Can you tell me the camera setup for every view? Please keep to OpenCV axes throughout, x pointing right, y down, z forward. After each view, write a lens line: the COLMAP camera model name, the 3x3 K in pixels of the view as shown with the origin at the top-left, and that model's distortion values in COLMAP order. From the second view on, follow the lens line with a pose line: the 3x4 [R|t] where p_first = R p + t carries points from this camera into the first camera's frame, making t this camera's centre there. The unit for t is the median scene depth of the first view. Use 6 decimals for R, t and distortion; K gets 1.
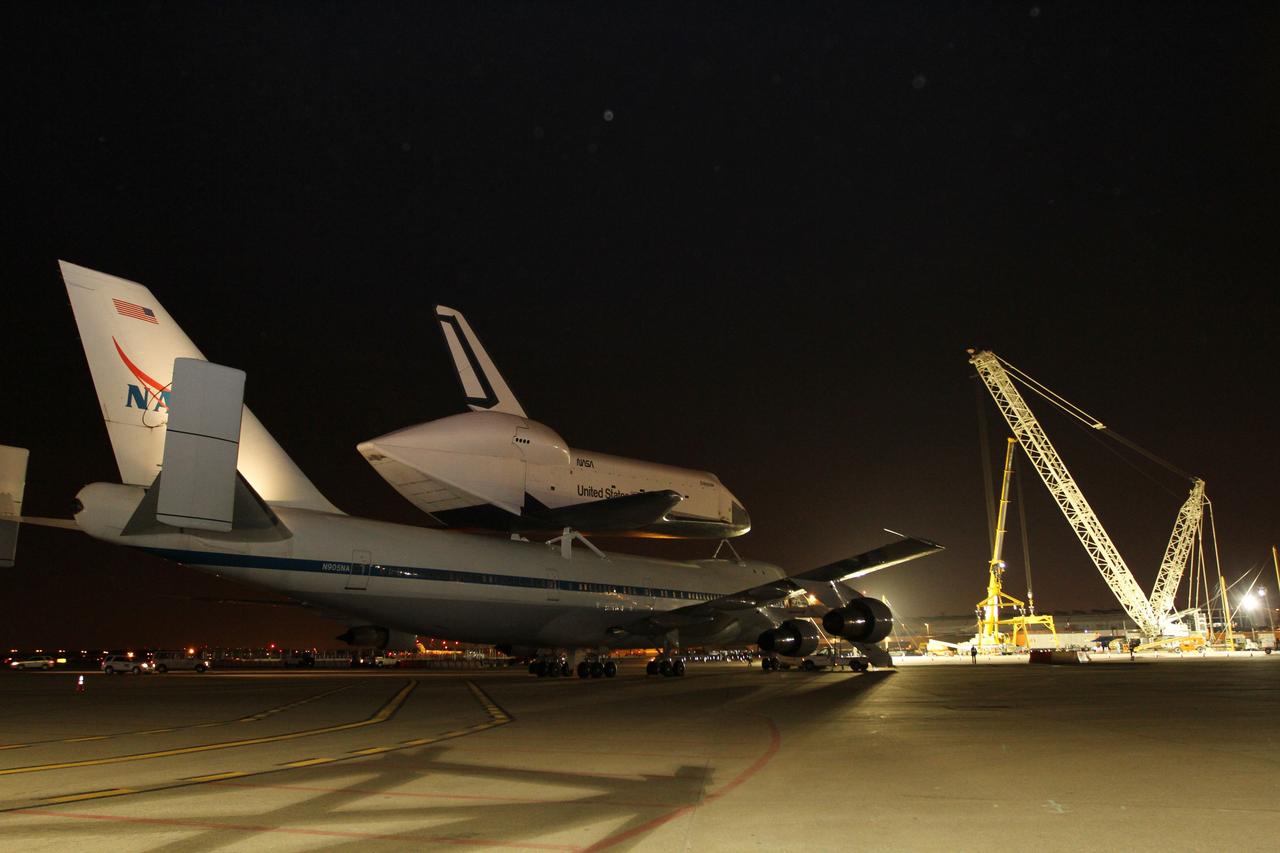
lens RADIAL K [[1076.4, 0, 640.0], [0, 1076.4, 426.5], [0, 0, 1]] dist [-0.076644, 0.003364]
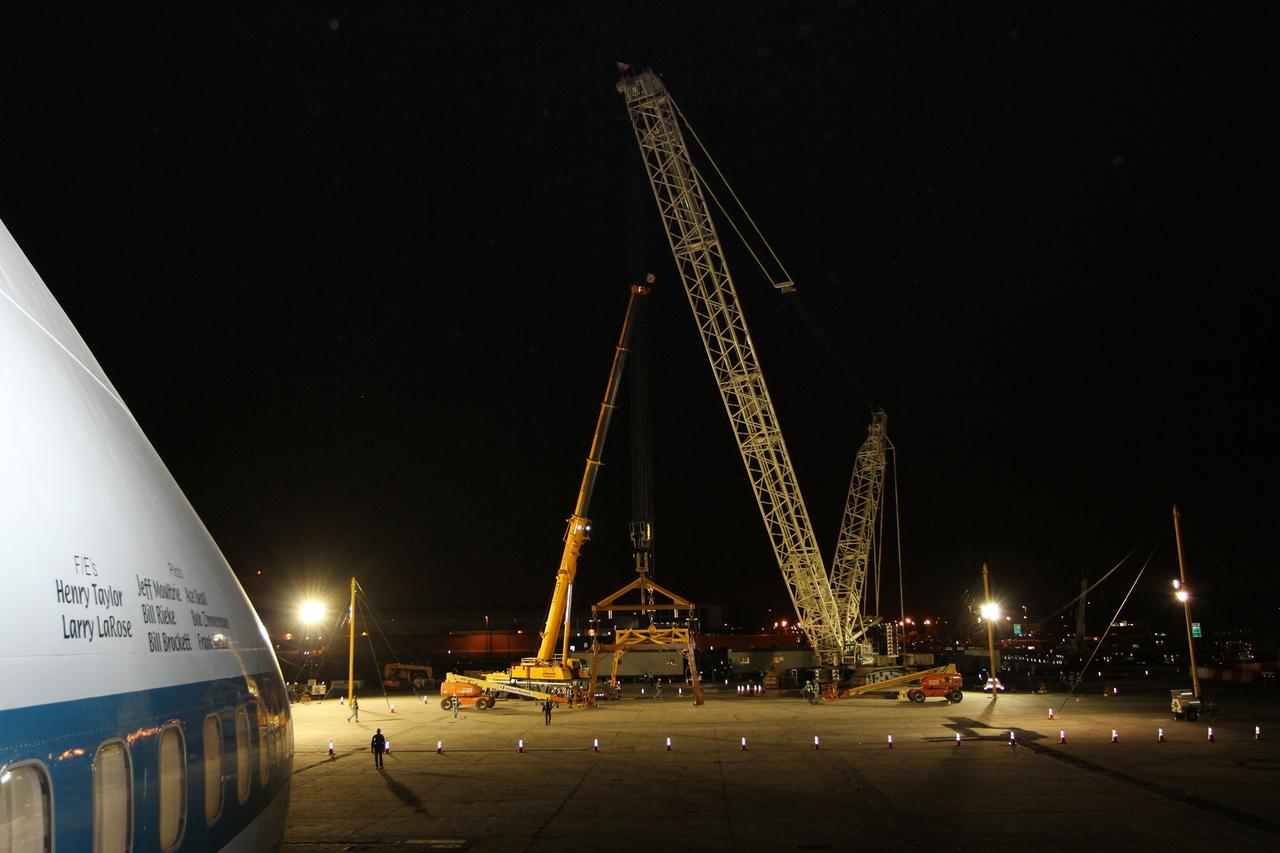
lens RADIAL K [[1076.4, 0, 640.0], [0, 1076.4, 426.5], [0, 0, 1]] dist [-0.076644, 0.003364]
pose [[0.842303, 0.096971, 0.530210, 0.079388], [-0.103570, 0.994471, -0.017346, 0.091371], [-0.528960, -0.040303, 0.847689, 0.569934]]
